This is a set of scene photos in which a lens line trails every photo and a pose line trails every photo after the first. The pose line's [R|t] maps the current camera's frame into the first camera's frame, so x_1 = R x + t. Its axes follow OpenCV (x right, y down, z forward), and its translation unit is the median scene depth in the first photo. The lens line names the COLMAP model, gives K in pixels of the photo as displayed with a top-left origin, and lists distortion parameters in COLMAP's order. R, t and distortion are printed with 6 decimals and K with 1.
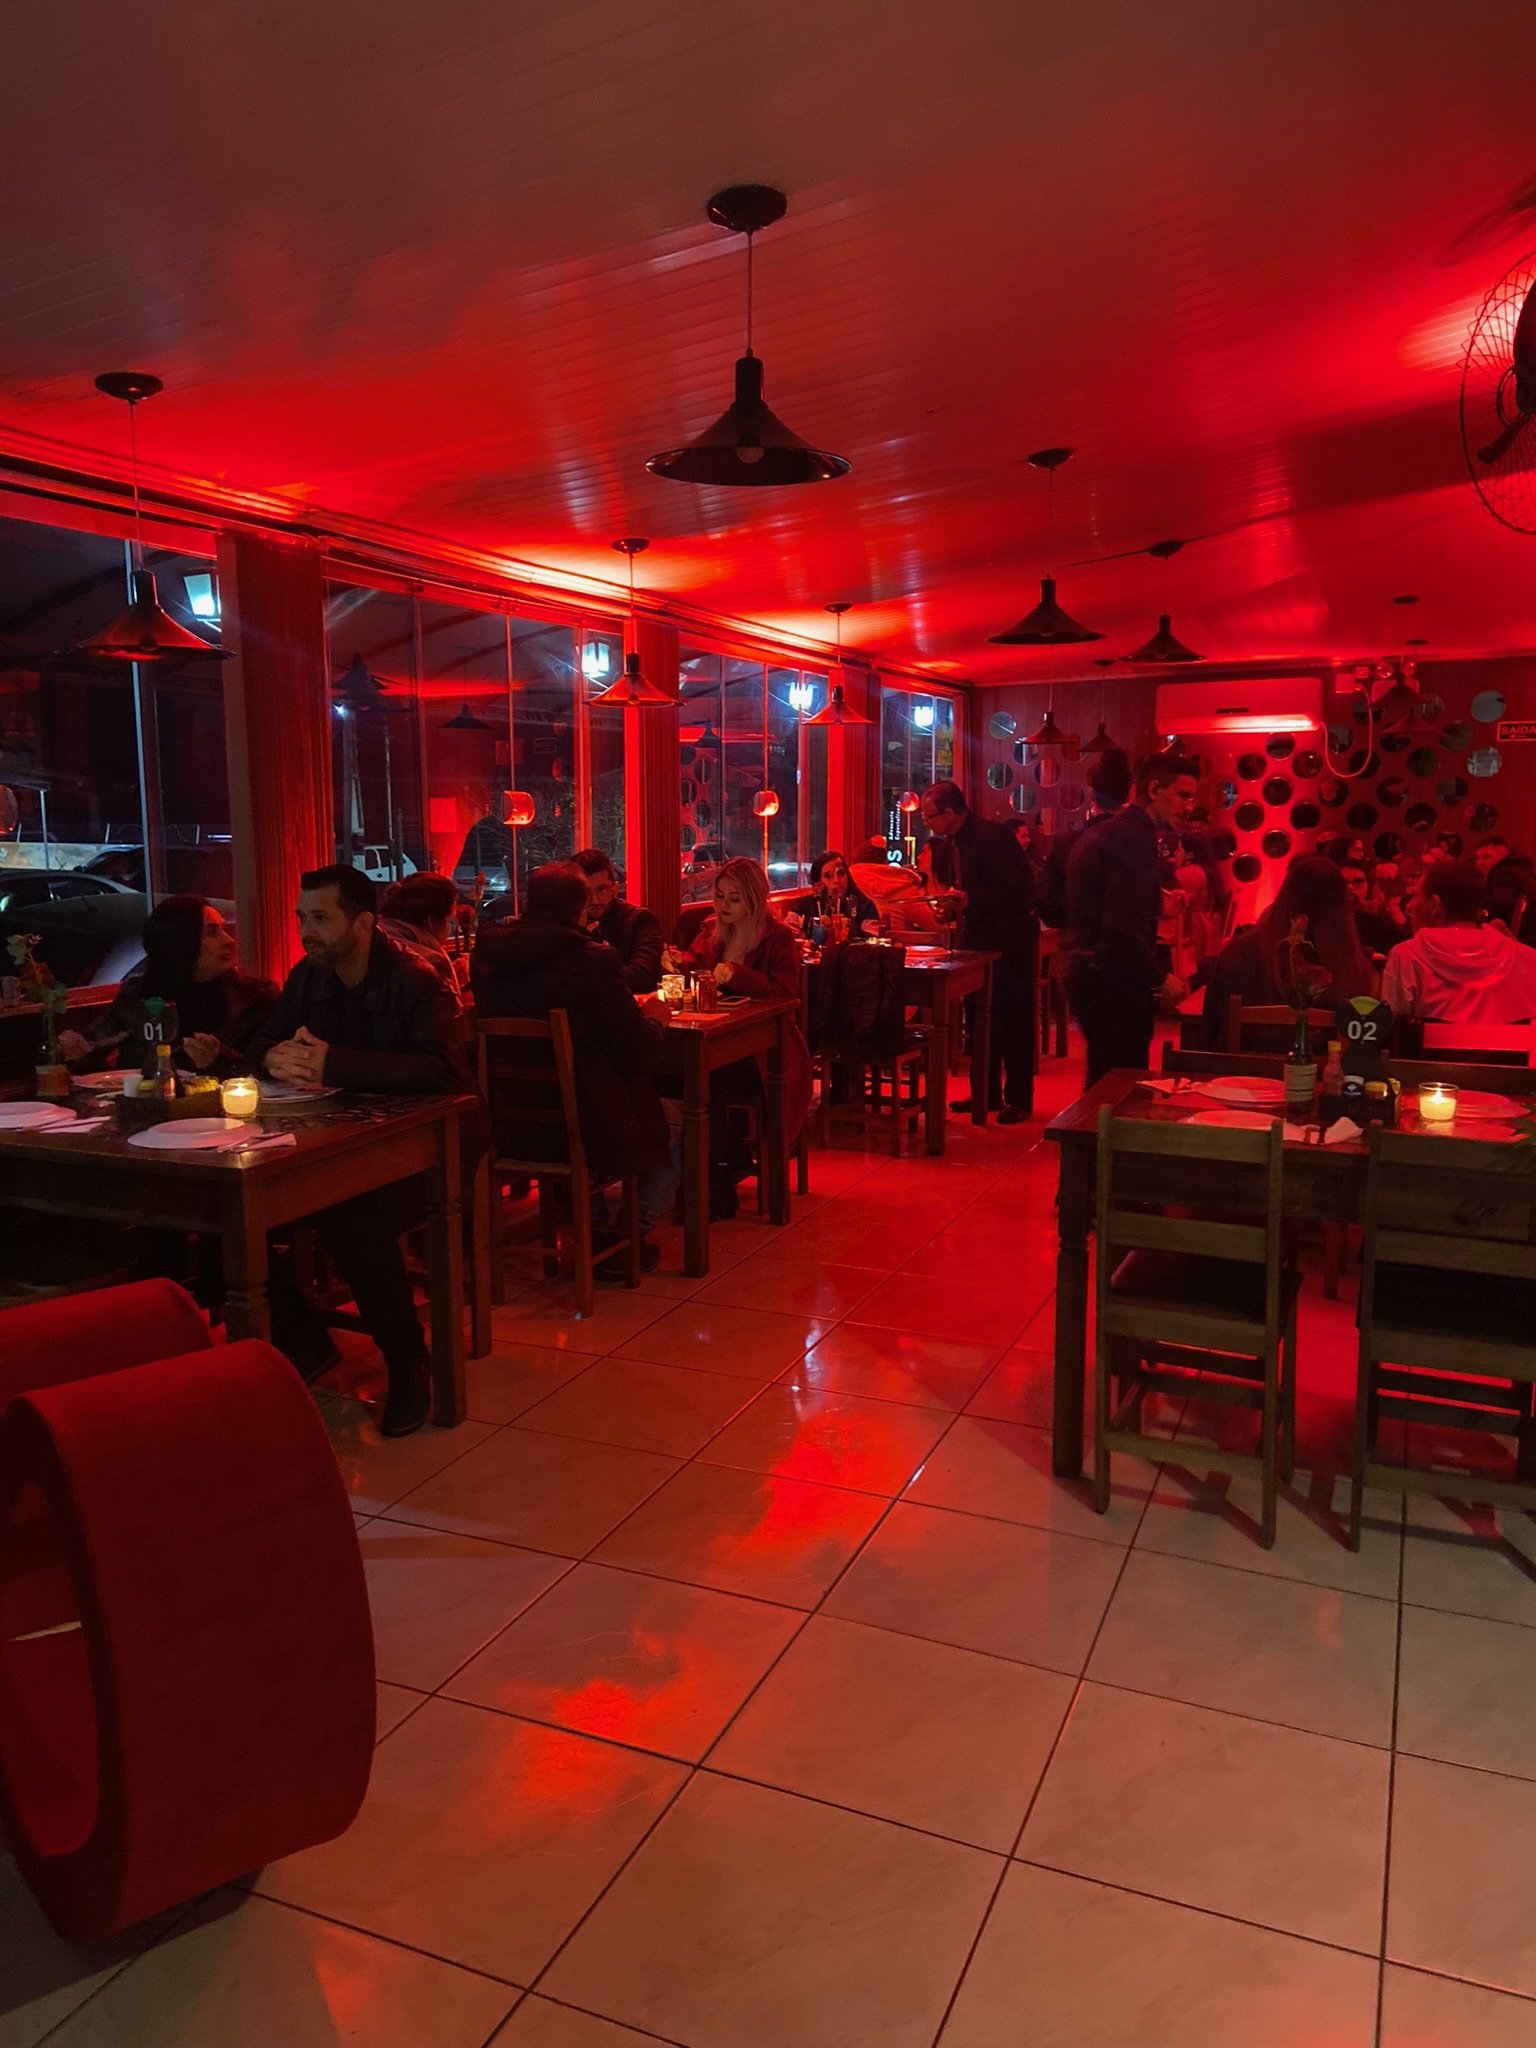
lens RADIAL K [[1521.1, 0, 768.0], [0, 1521.1, 1024.0], [0, 0, 1]] dist [0.102991, -0.115730]
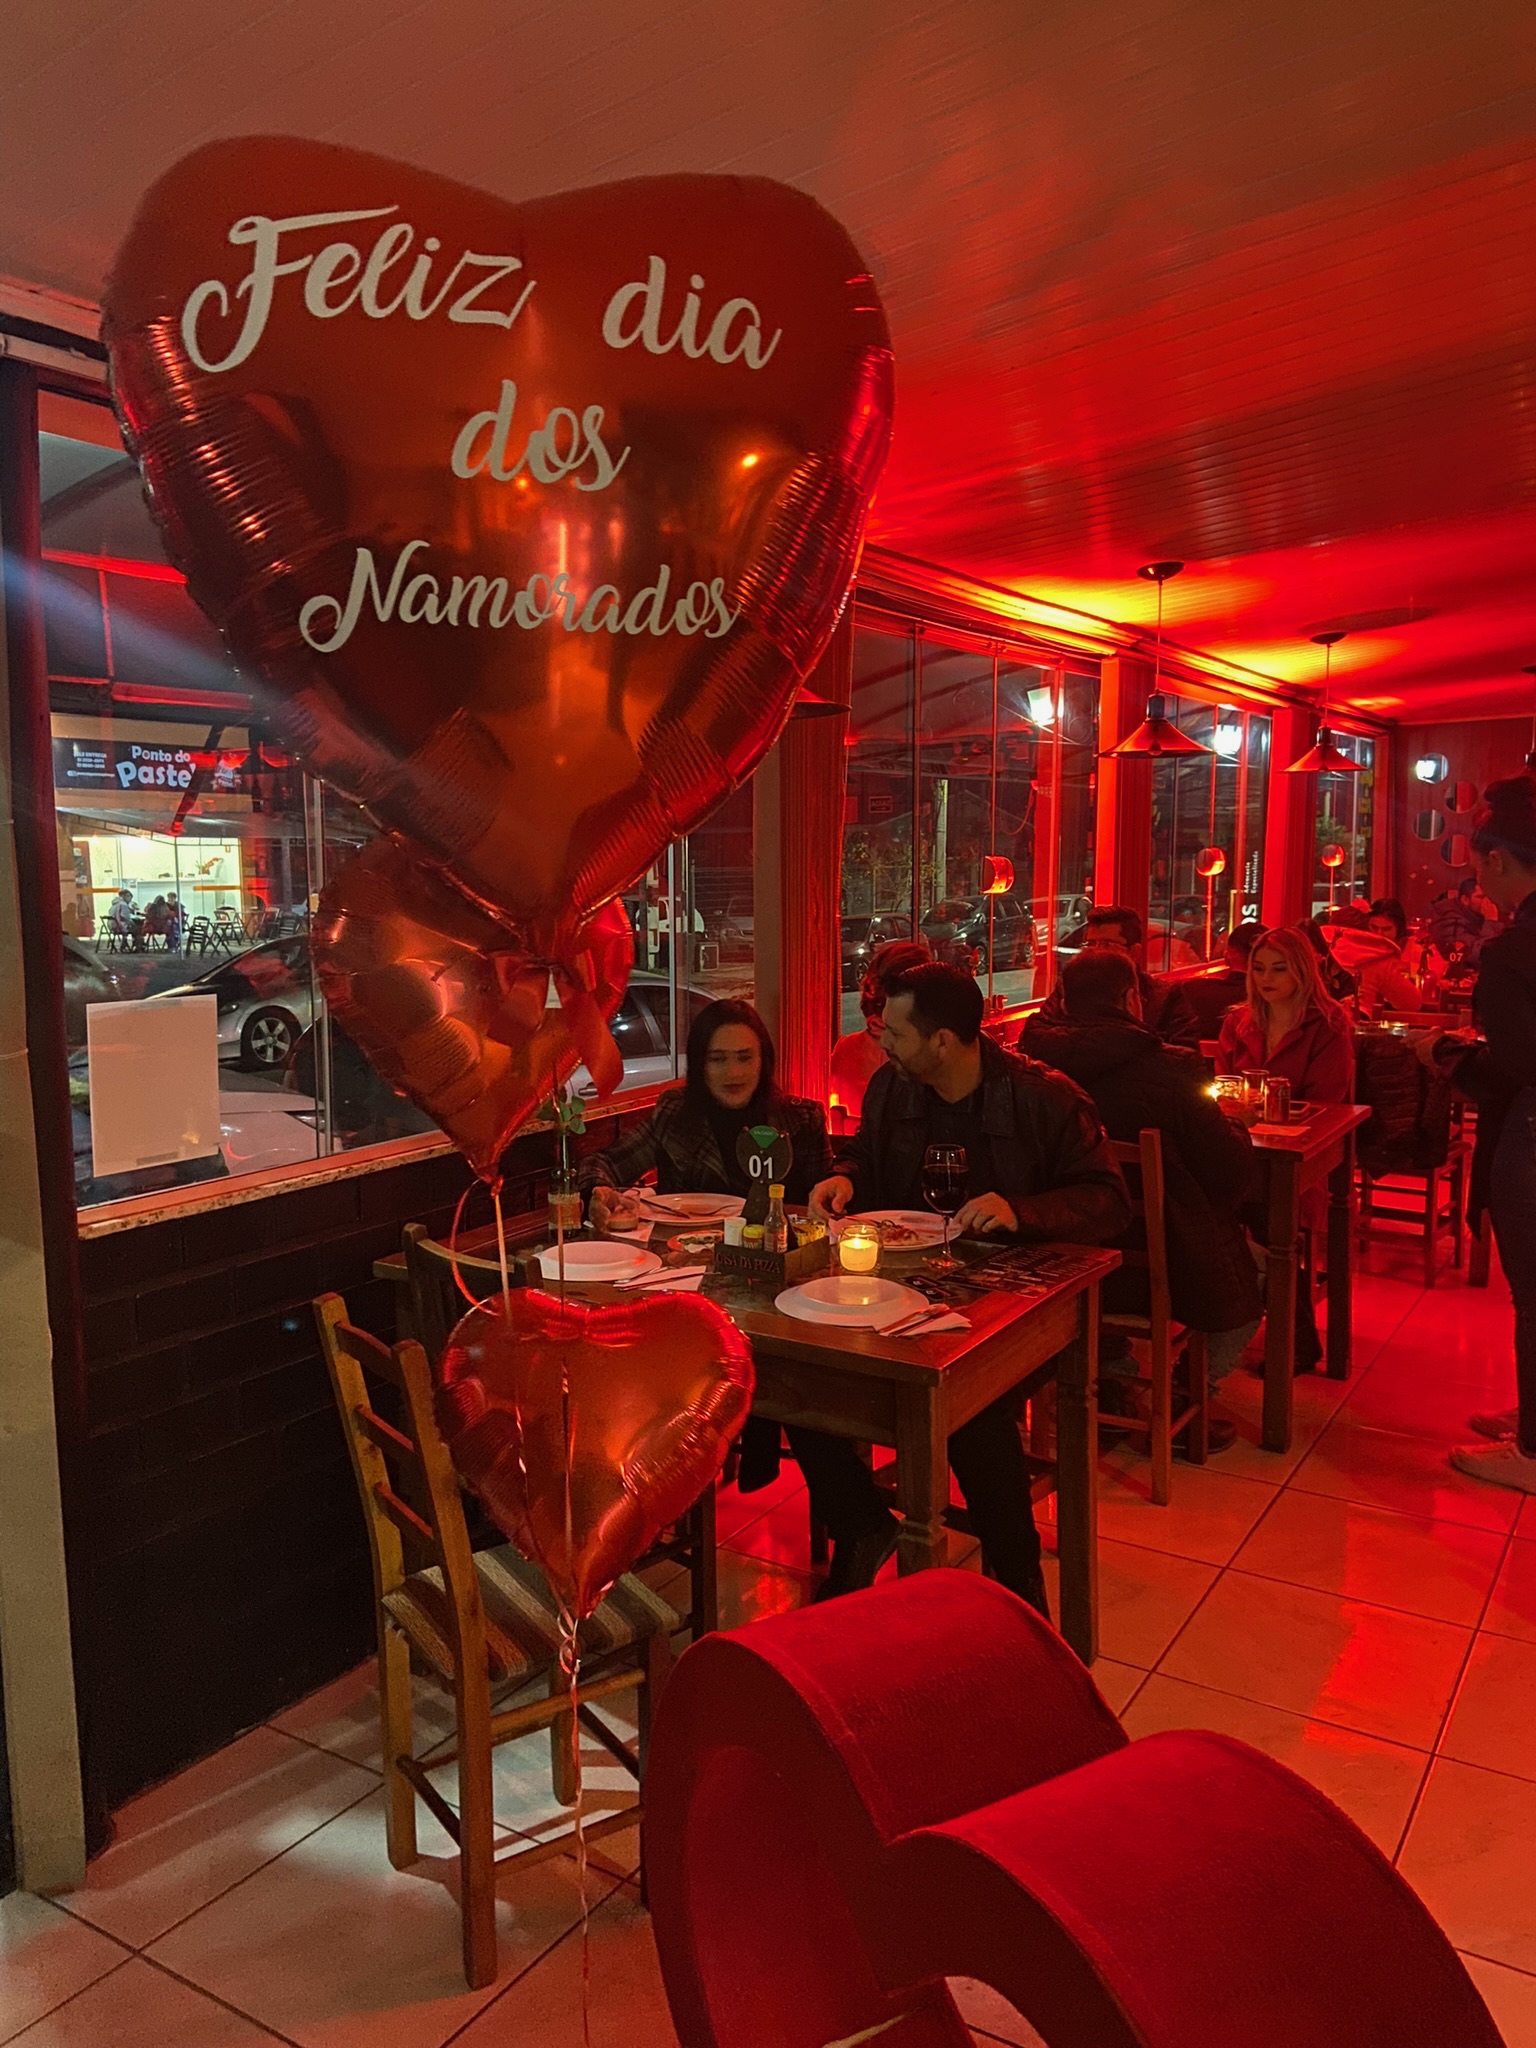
lens RADIAL K [[1521.1, 0, 768.0], [0, 1521.1, 1024.0], [0, 0, 1]] dist [0.102991, -0.115730]
pose [[0.989054, 0.013164, -0.146968, -0.208513], [-0.017309, 0.999487, -0.026964, -0.037493], [0.146537, 0.029212, 0.988774, 0.145620]]
